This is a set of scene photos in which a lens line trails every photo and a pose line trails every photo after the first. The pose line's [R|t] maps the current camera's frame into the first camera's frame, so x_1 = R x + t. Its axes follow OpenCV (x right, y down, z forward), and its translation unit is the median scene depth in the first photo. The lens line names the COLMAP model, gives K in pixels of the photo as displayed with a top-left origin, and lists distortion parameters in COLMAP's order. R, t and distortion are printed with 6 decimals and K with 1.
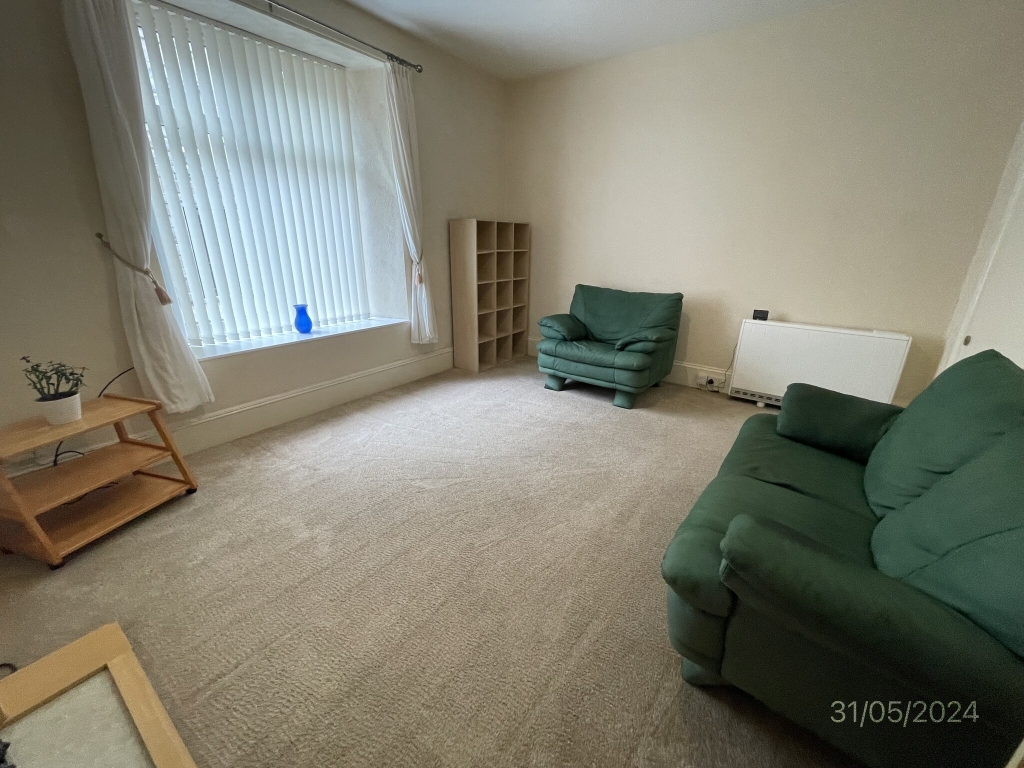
lens RADIAL K [[410.0, 0, 512.0], [0, 410.0, 384.0], [0, 0, 1]] dist [-0.001560, -0.000023]
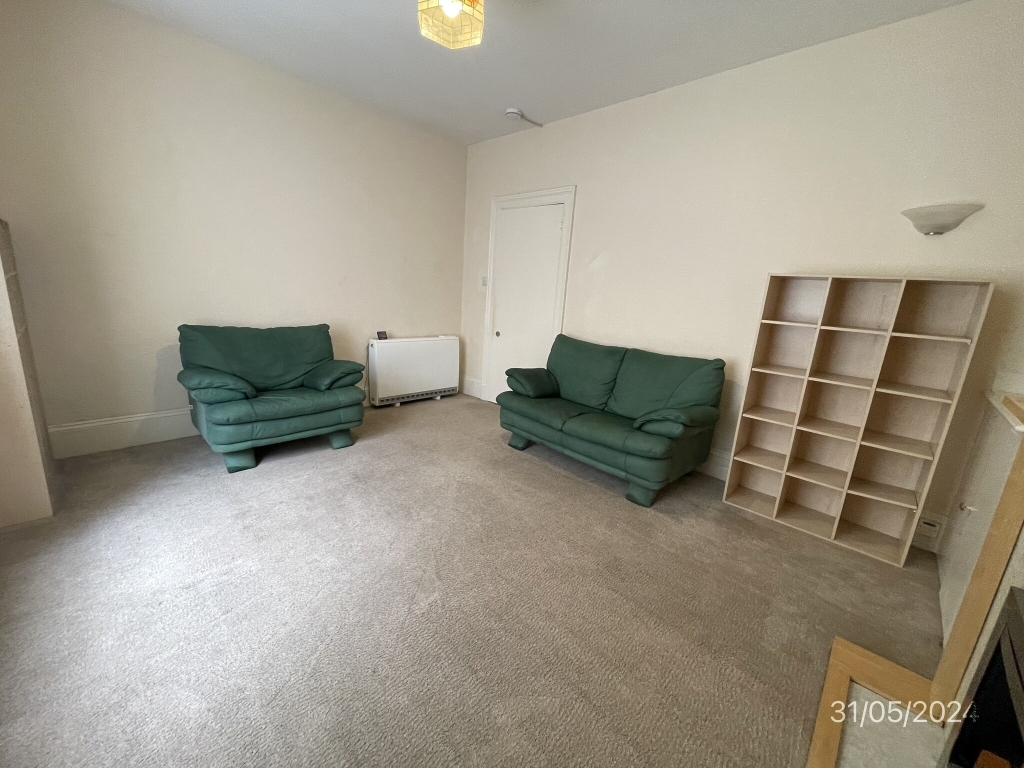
lens RADIAL K [[410.0, 0, 512.0], [0, 410.0, 384.0], [0, 0, 1]] dist [-0.001560, -0.000023]
pose [[0.135165, -0.225845, 0.964741, -0.545826], [0.266926, 0.945978, 0.184055, -0.148058], [-0.954191, 0.232636, 0.188147, 0.414010]]
